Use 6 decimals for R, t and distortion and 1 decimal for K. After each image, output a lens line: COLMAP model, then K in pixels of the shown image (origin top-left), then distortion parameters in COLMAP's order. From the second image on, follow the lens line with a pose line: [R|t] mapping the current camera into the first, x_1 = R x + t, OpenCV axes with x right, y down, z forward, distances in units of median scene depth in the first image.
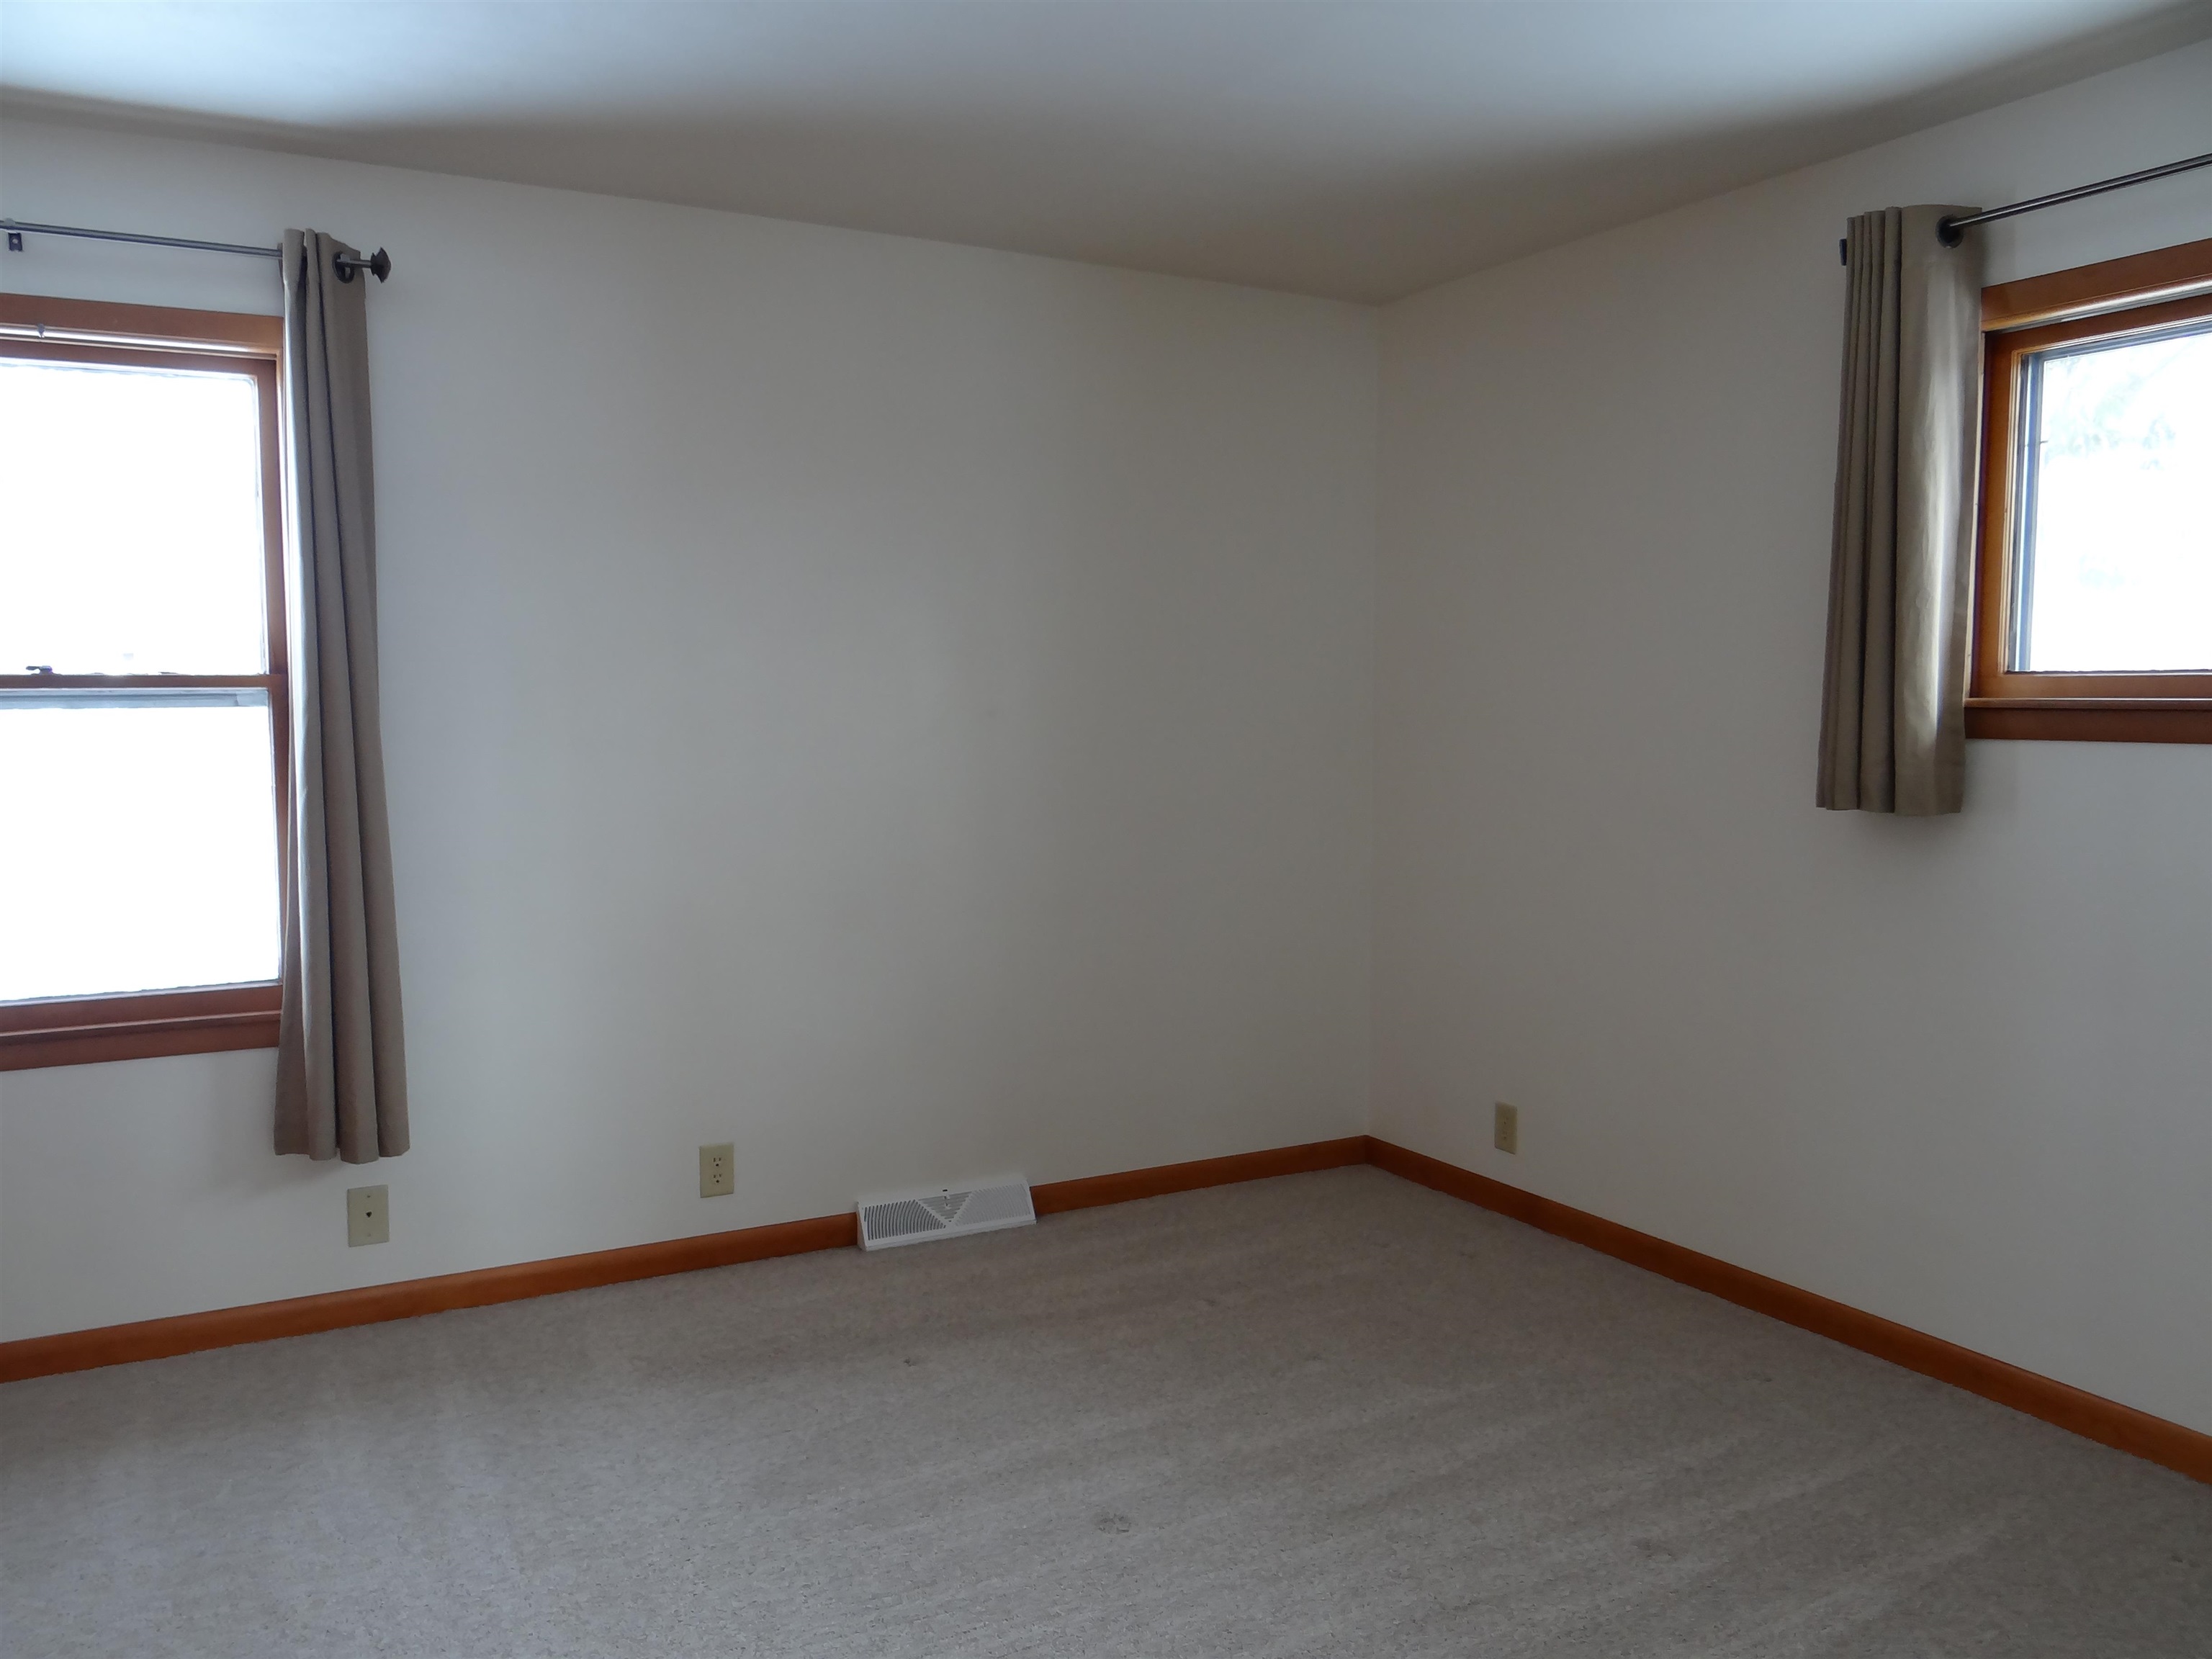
lens RADIAL K [[1707.2, 0, 1098.5], [0, 1707.2, 826.6], [0, 0, 1]] dist [-0.003670, -0.001613]
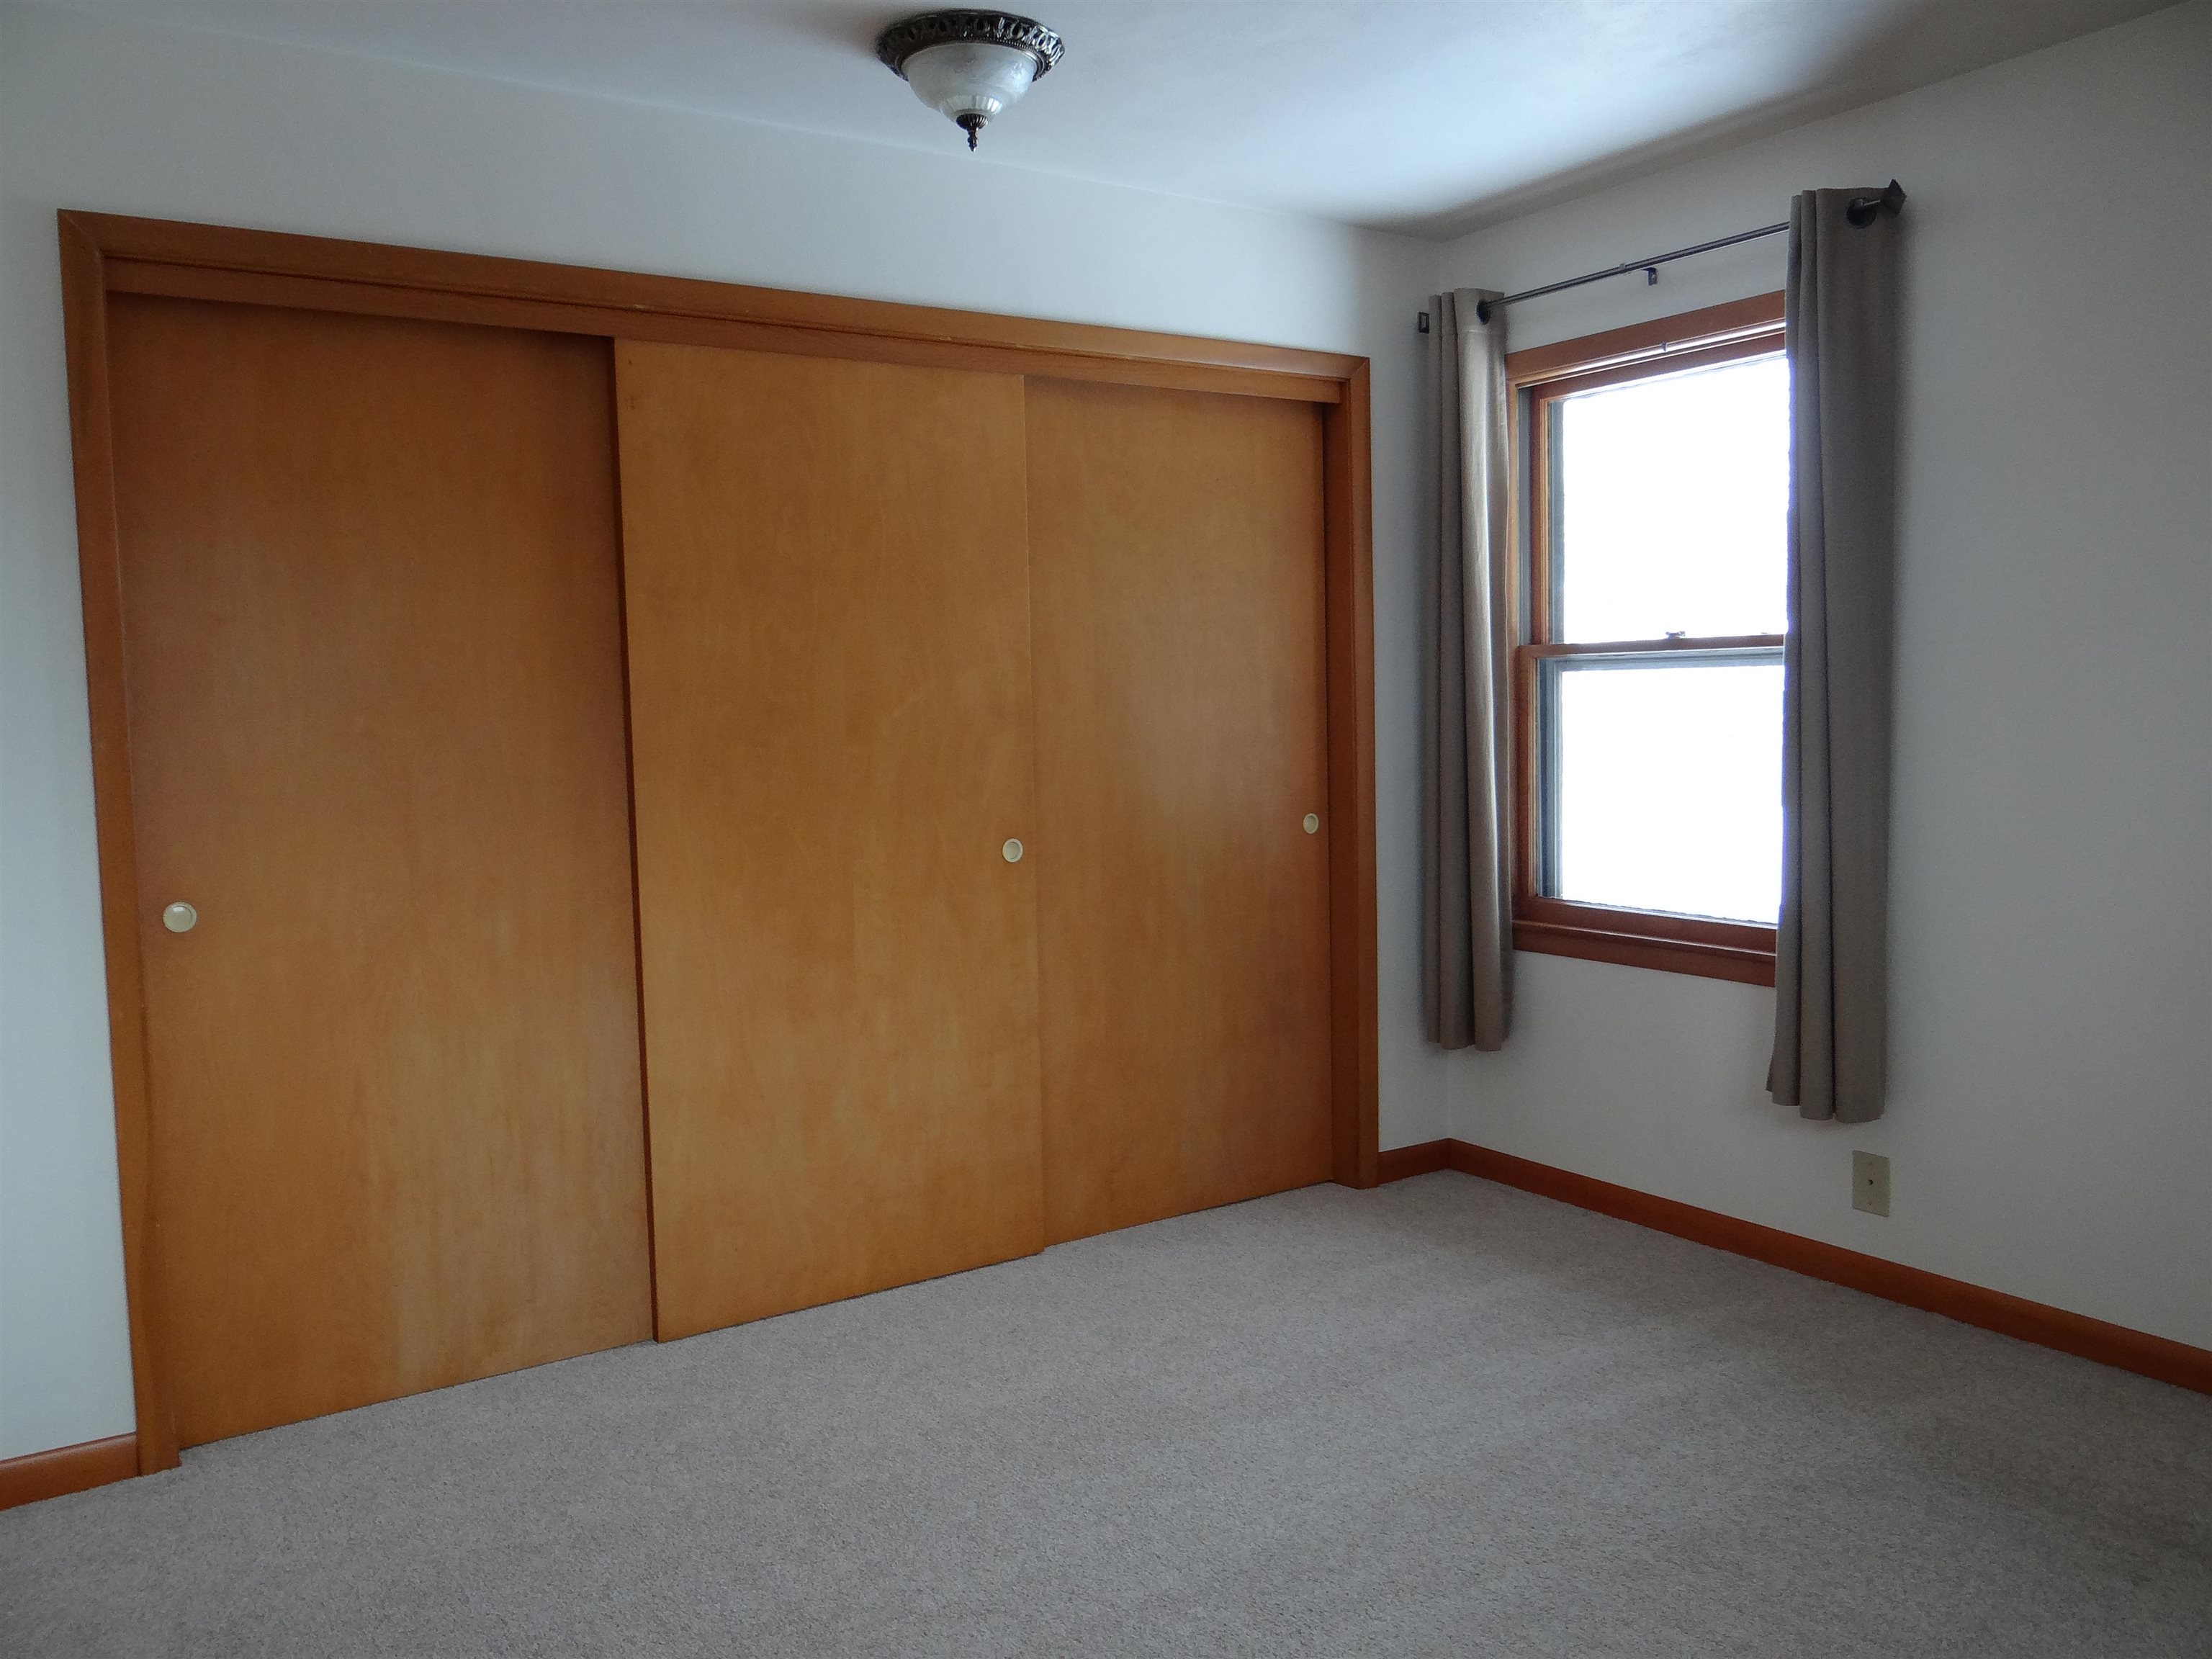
lens RADIAL K [[1758.7, 0, 1106.0], [0, 1758.7, 829.5], [0, 0, 1]] dist [0.010832, 0.013650]
pose [[0.097780, 0.082803, -0.991757, 0.551414], [-0.051073, 0.995637, 0.078091, -0.032739], [0.993897, 0.043016, 0.101582, 0.482270]]
